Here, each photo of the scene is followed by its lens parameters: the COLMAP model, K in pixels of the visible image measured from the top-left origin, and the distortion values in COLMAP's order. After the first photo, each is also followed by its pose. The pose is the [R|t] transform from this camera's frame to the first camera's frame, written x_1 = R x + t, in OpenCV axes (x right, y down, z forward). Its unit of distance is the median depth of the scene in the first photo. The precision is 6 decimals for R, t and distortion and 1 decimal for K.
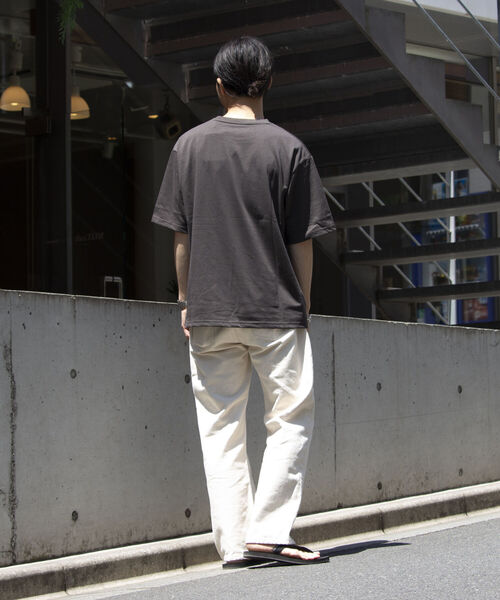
lens RADIAL K [[1611.9, 0, 250.0], [0, 1611.9, 300.0], [0, 0, 1]] dist [0.835934, 0.007287]
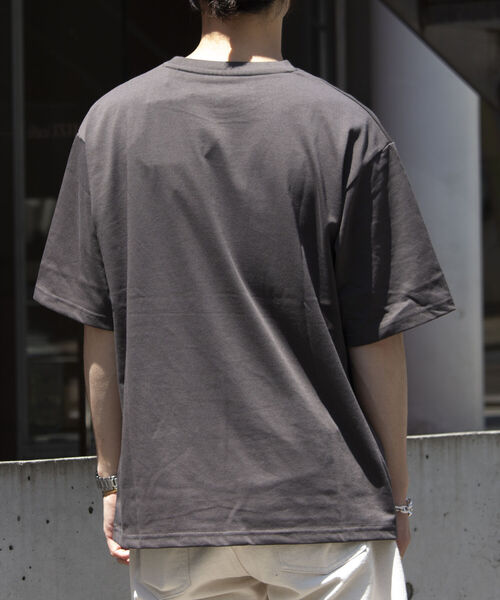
lens RADIAL K [[3339.9, 0, 250.0], [0, 3339.9, 300.0], [0, 0, 1]] dist [-1.871313, 3.347875]
pose [[0.998704, -0.050611, 0.005349, -0.006992], [0.050830, 0.997172, -0.055363, 0.000729], [-0.002532, 0.055563, 0.998452, 0.115024]]
